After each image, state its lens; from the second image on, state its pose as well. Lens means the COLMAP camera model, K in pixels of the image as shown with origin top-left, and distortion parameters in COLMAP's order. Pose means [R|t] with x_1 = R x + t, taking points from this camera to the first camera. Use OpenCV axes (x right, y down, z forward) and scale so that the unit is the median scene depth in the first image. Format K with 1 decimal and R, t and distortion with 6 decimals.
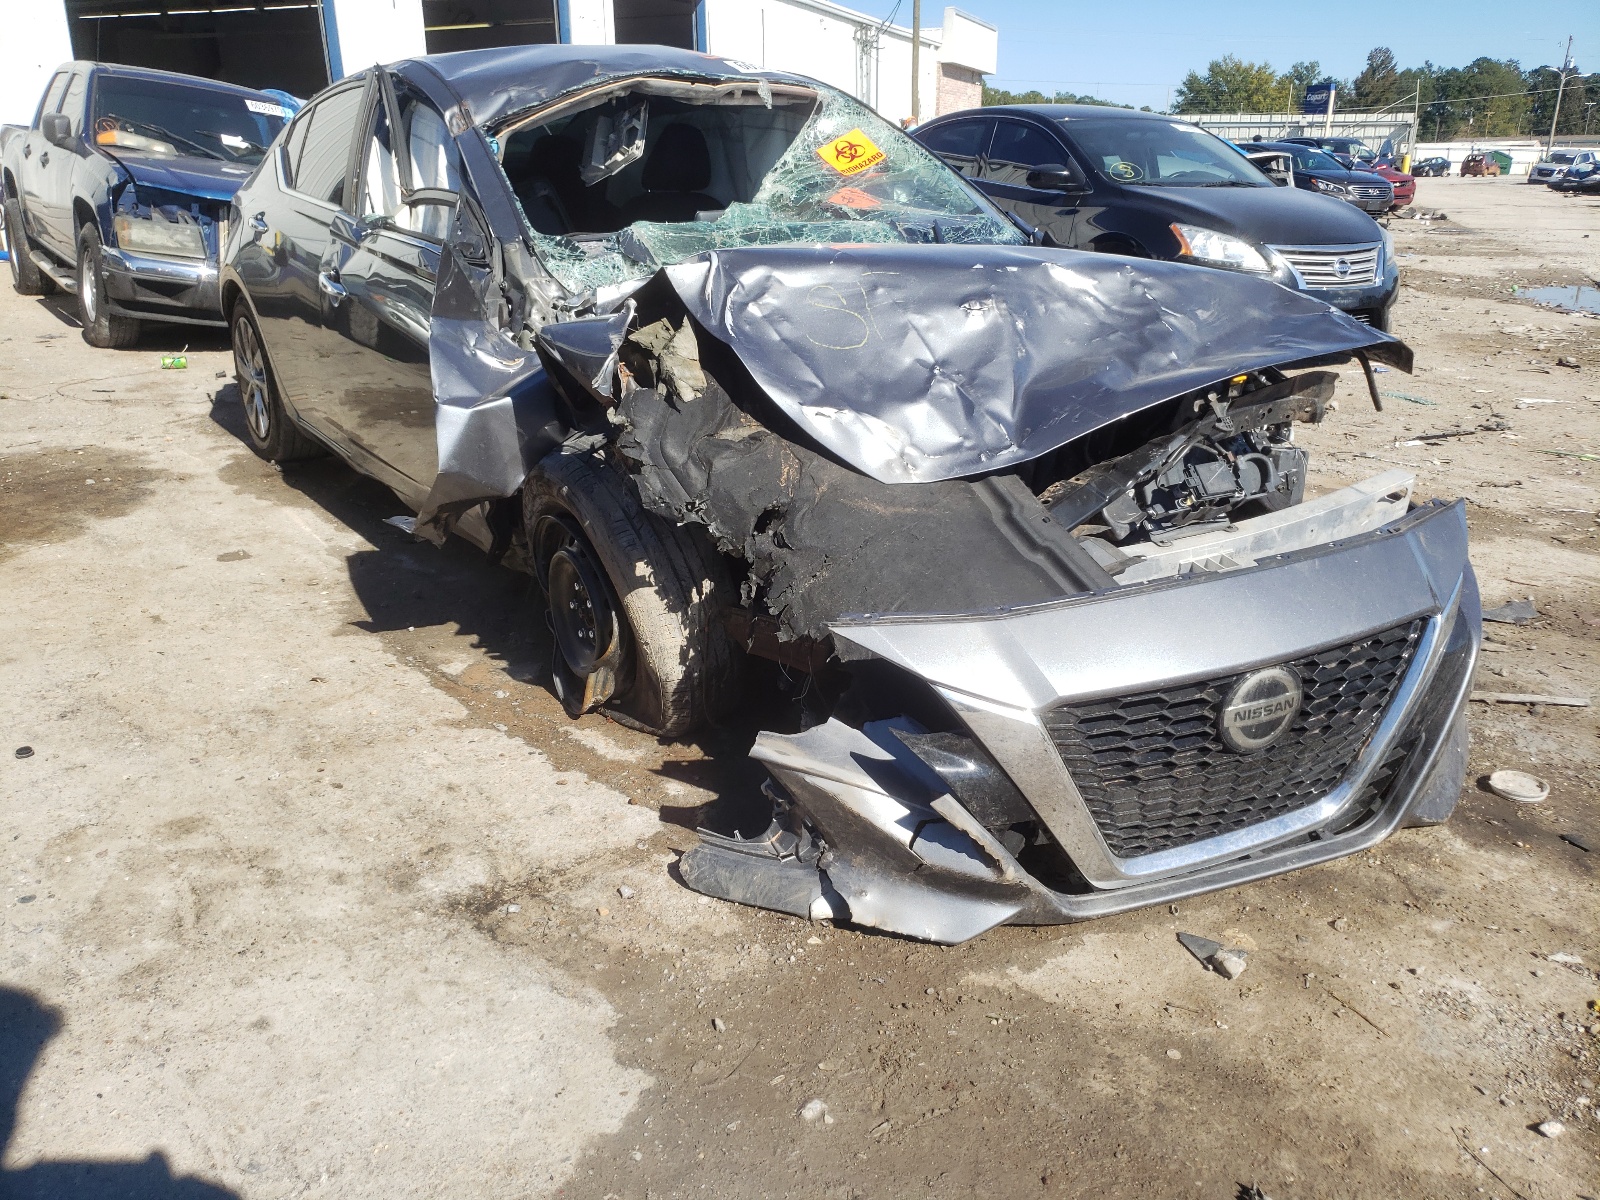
lens RADIAL K [[1250.1, 0, 800.0], [0, 1250.1, 600.0], [0, 0, 1]] dist [-0.013200, -0.005297]
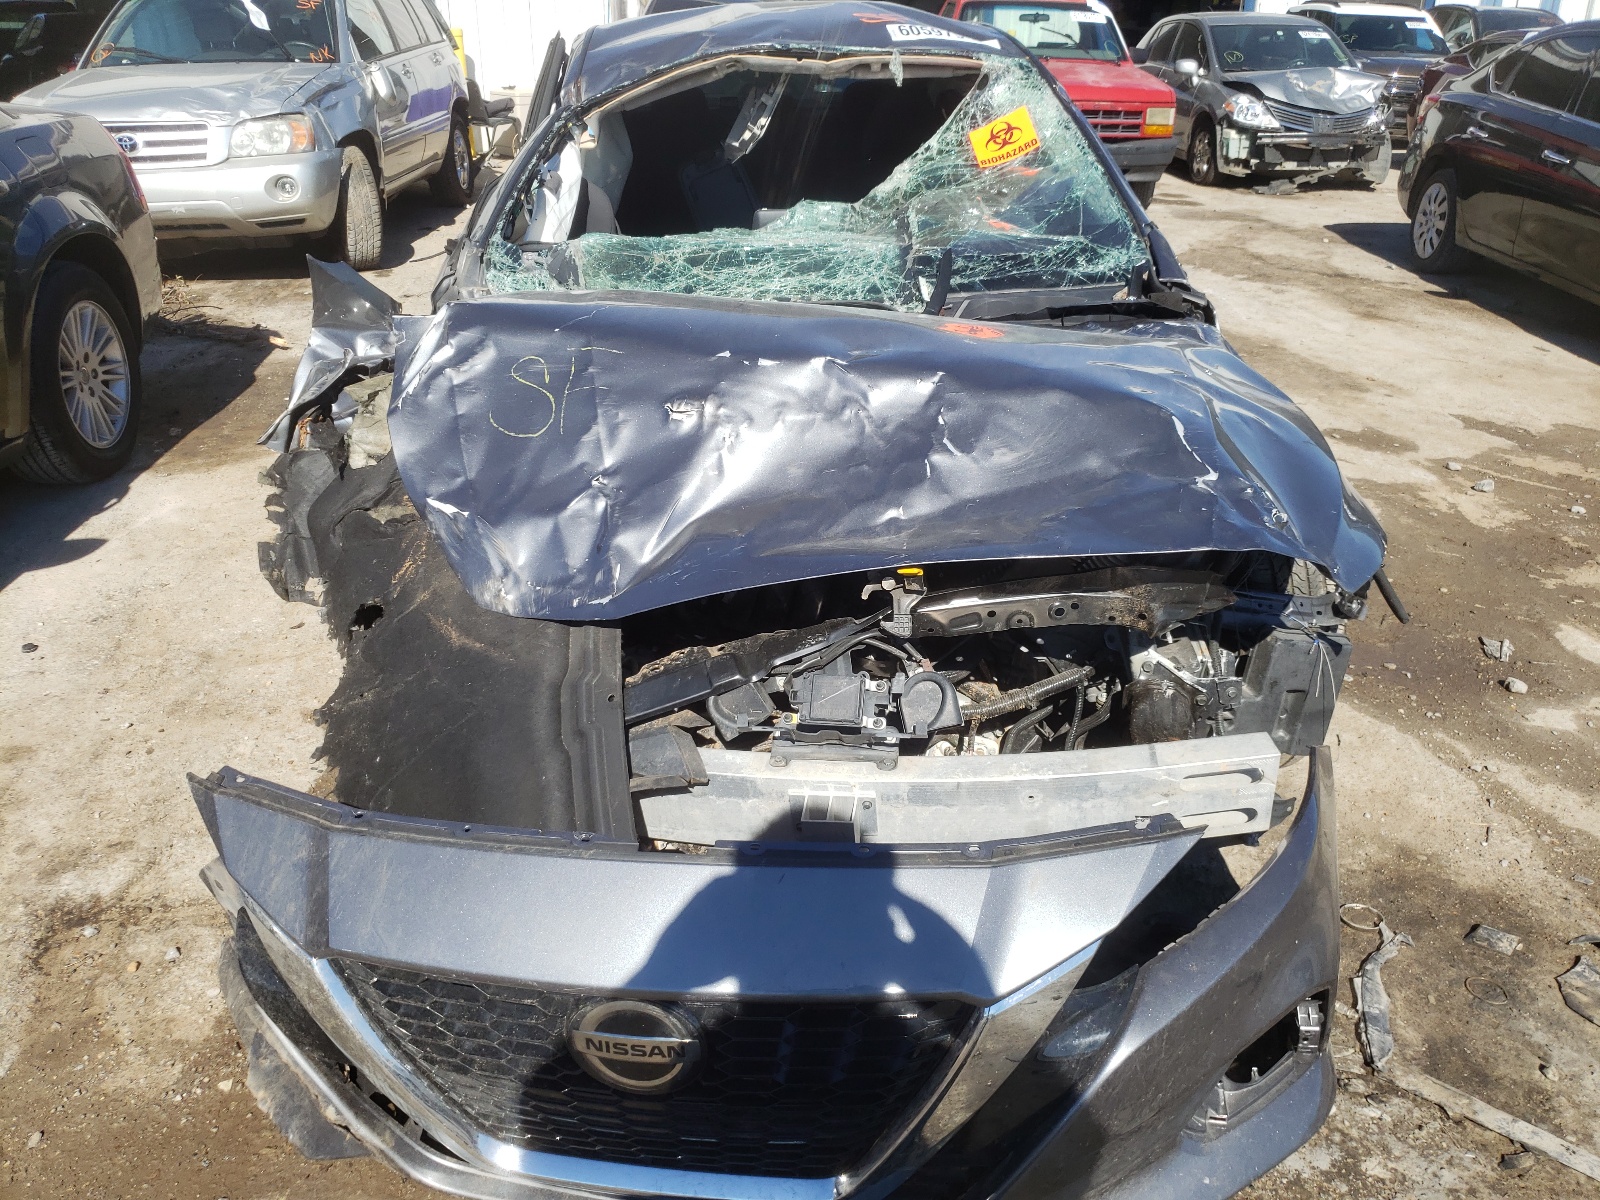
lens RADIAL K [[1250.1, 0, 800.0], [0, 1250.1, 600.0], [0, 0, 1]] dist [-0.013200, -0.005297]
pose [[0.848309, 0.220273, -0.481509, 0.435171], [-0.175298, 0.974915, 0.137153, -0.166044], [0.499642, -0.031941, 0.865643, 0.229140]]
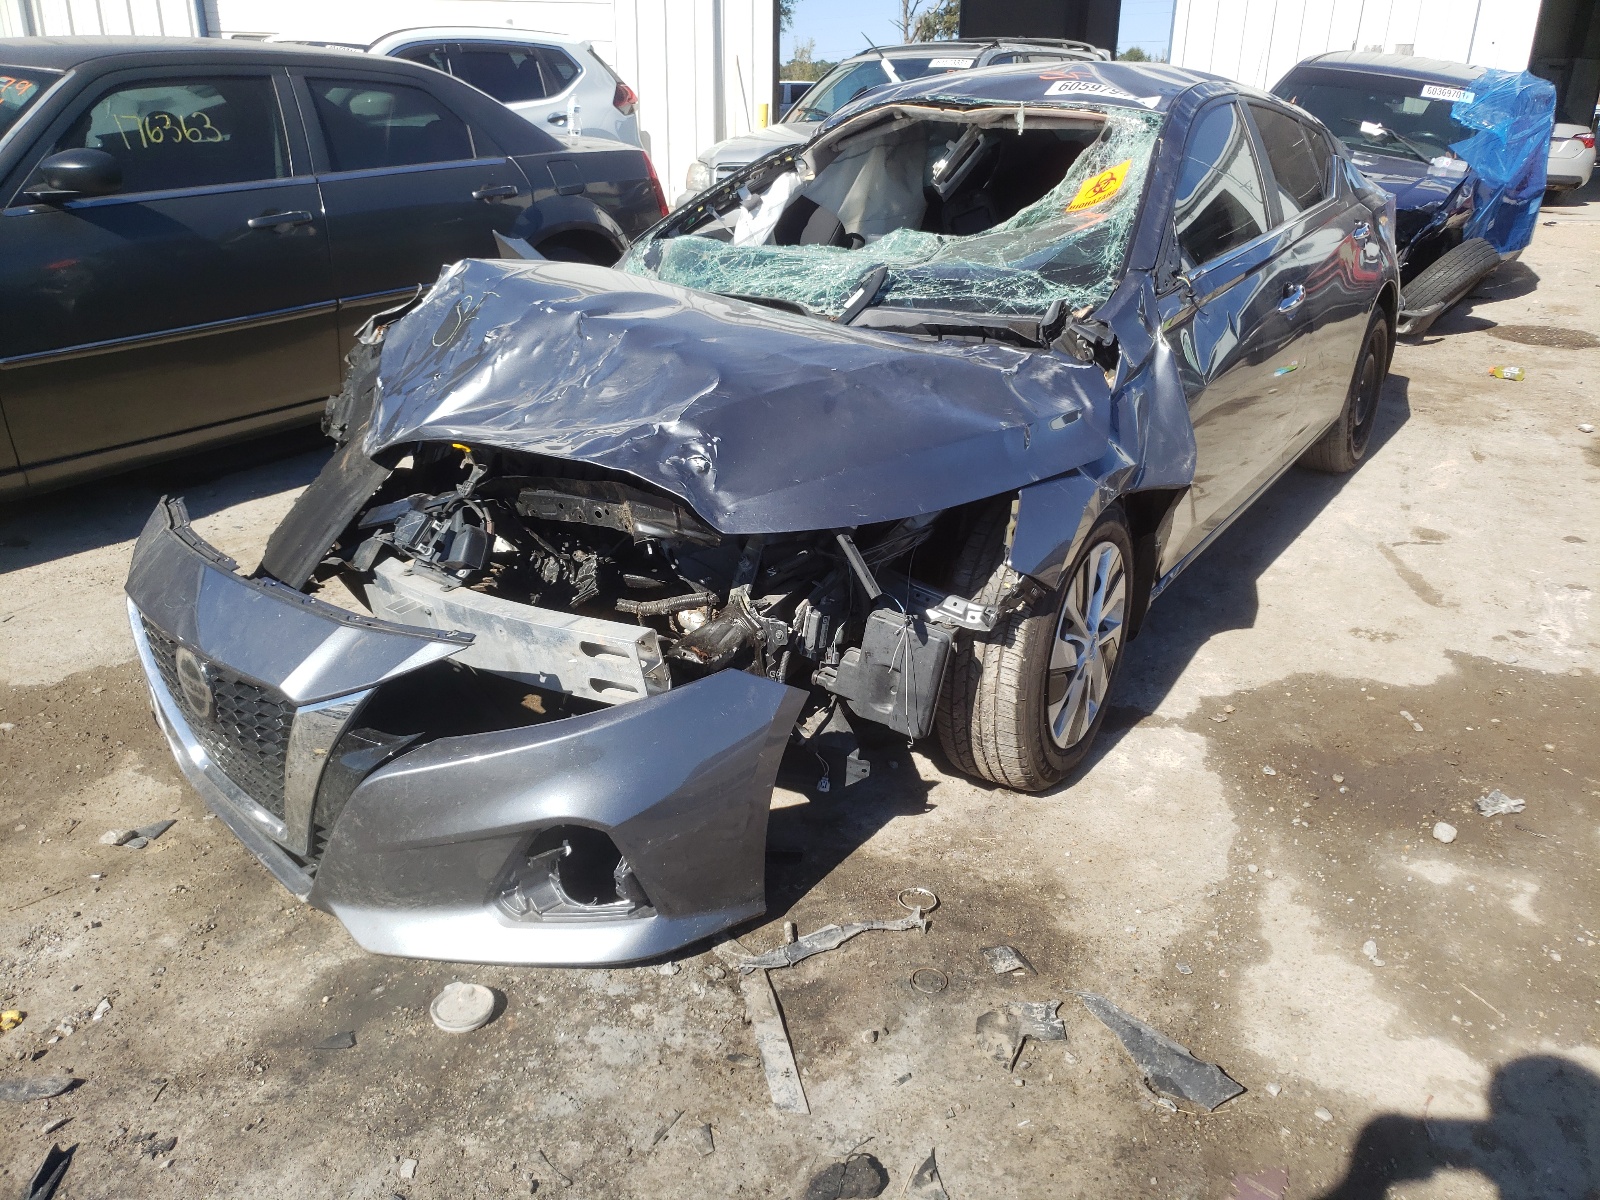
lens RADIAL K [[1250.1, 0, 800.0], [0, 1250.1, 600.0], [0, 0, 1]] dist [-0.013200, -0.005297]
pose [[0.375933, 0.355024, -0.855940, 0.948885], [-0.317069, 0.917223, 0.241184, -0.272044], [0.870714, 0.180722, 0.457381, 0.550032]]
